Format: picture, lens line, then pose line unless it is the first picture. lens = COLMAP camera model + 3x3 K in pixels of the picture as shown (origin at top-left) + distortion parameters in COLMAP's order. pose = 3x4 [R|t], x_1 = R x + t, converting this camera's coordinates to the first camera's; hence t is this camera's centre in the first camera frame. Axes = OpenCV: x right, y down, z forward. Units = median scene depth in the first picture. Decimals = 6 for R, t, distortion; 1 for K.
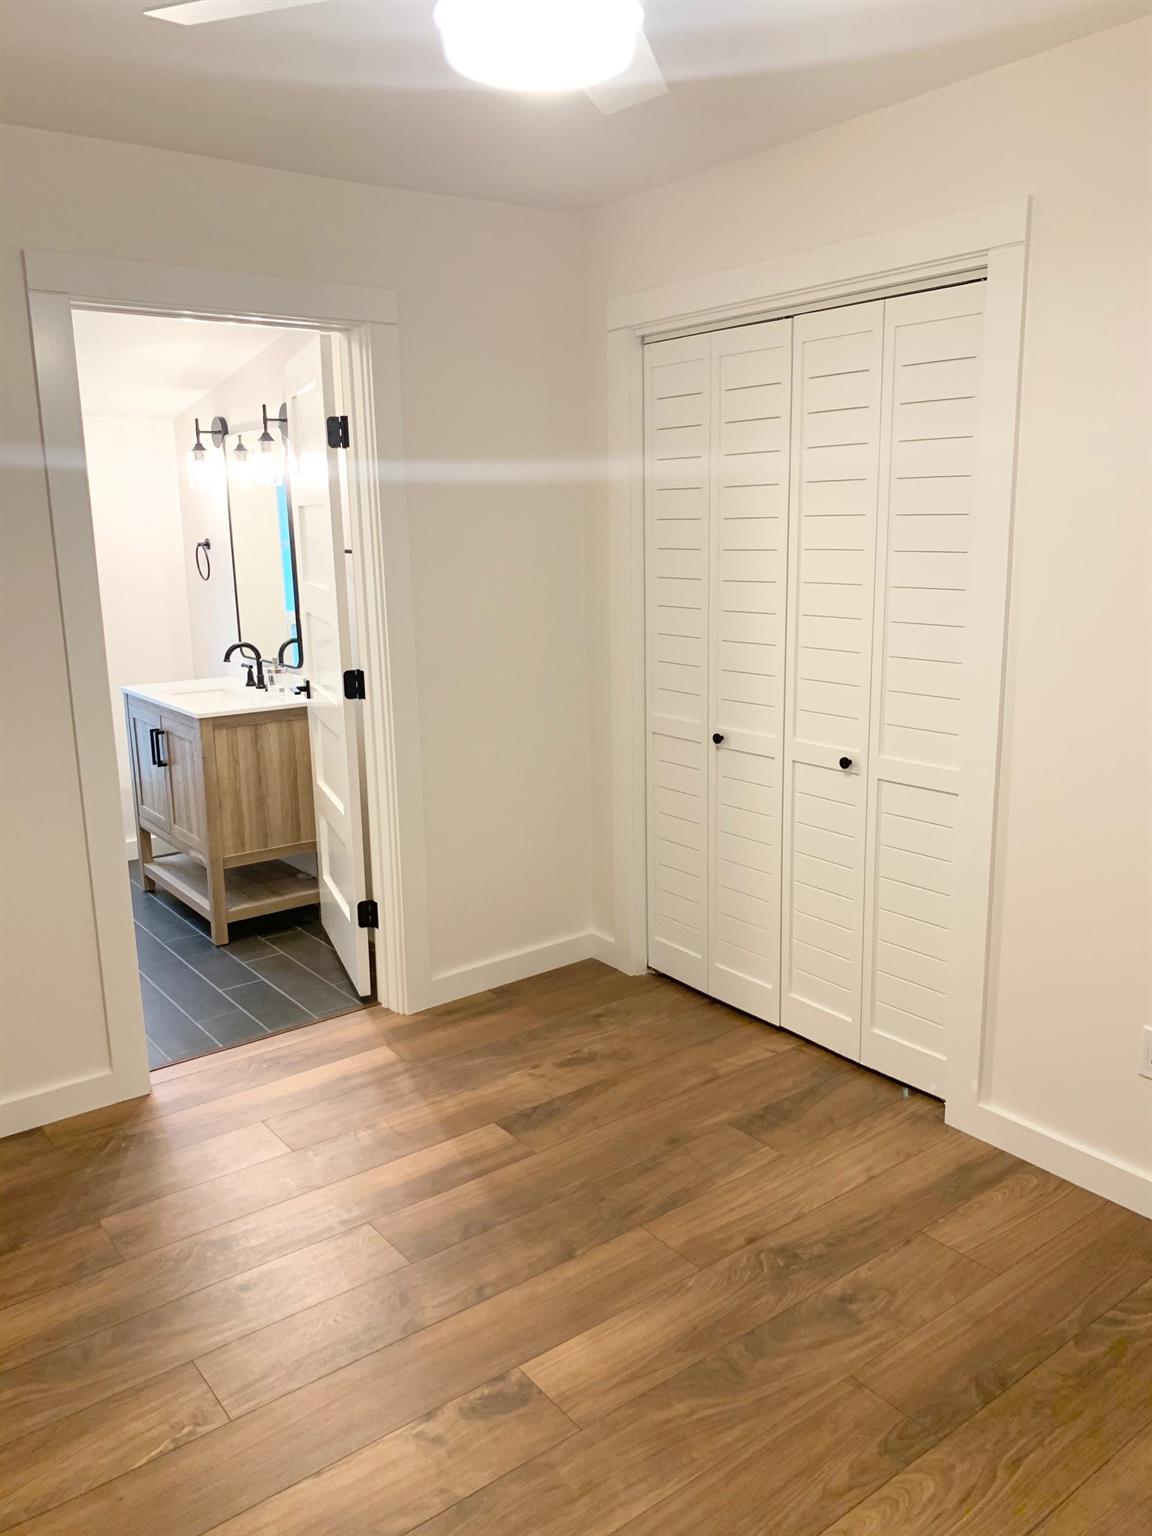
lens RADIAL K [[1186.3, 0, 576.0], [0, 1186.3, 768.0], [0, 0, 1]] dist [0.007753, -0.006471]
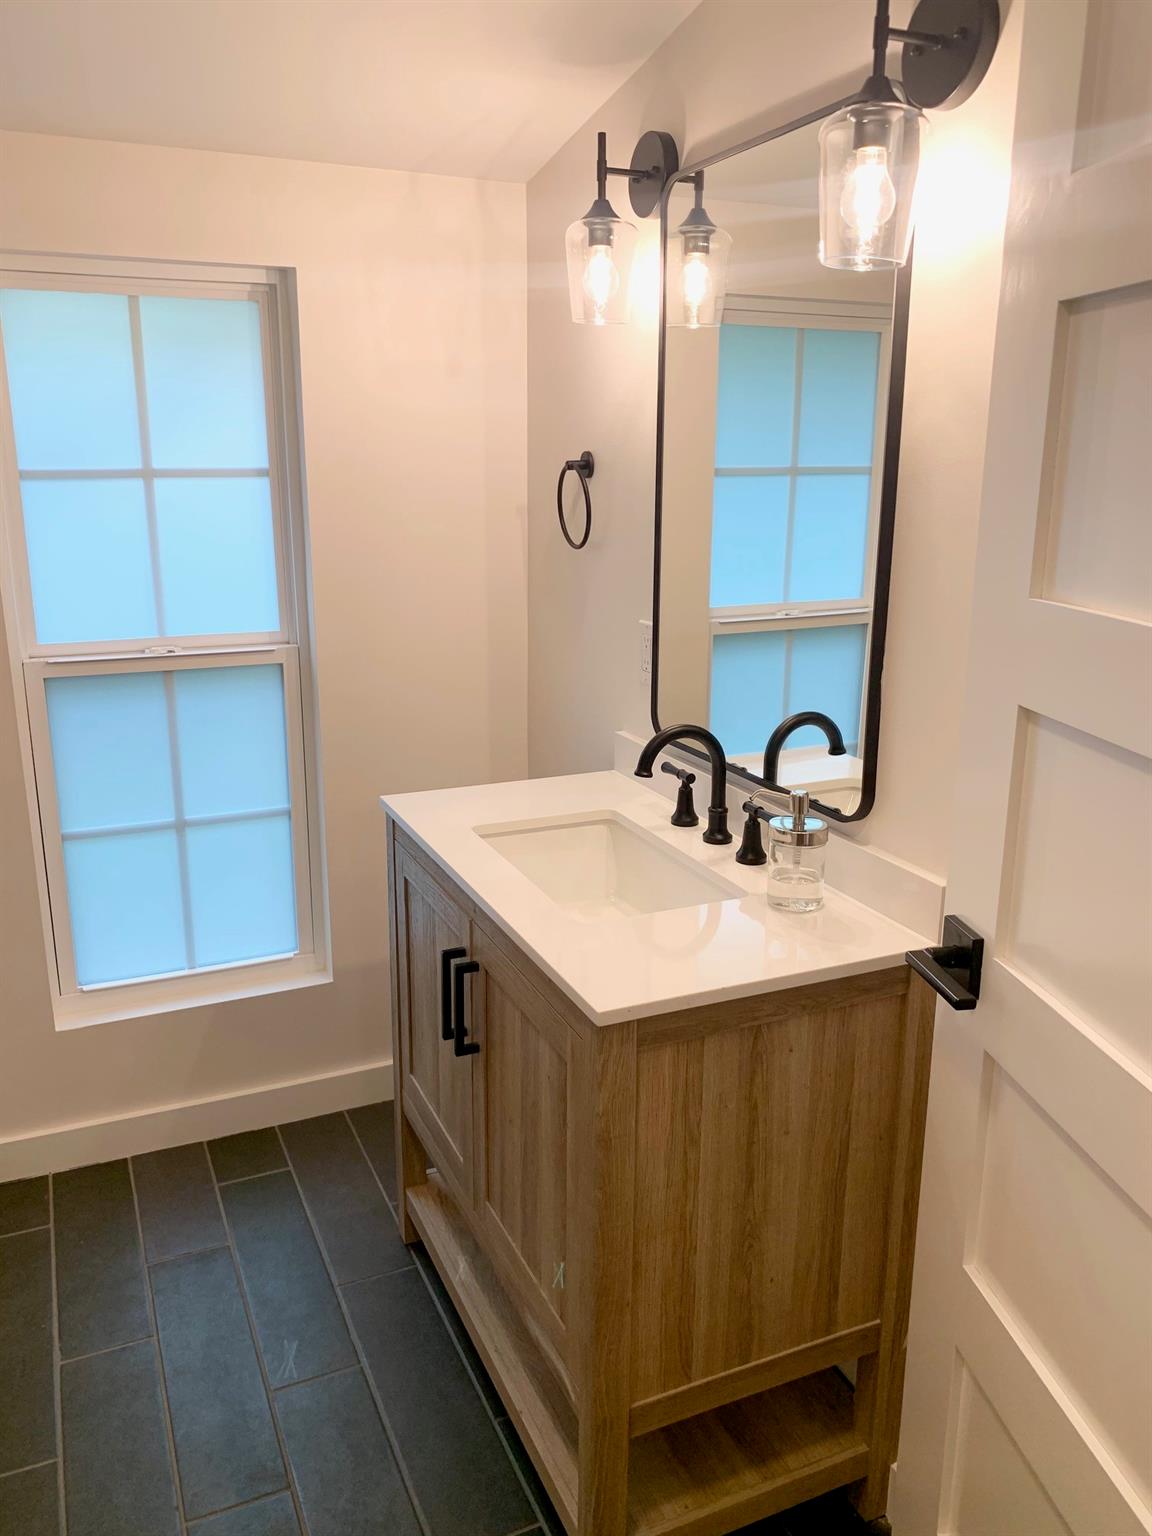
lens RADIAL K [[1186.3, 0, 576.0], [0, 1186.3, 768.0], [0, 0, 1]] dist [0.007753, -0.006471]
pose [[0.975481, 0.077592, -0.205954, -0.248808], [-0.066588, 0.995984, 0.059843, -0.119469], [0.209770, -0.044662, 0.976730, 0.655300]]
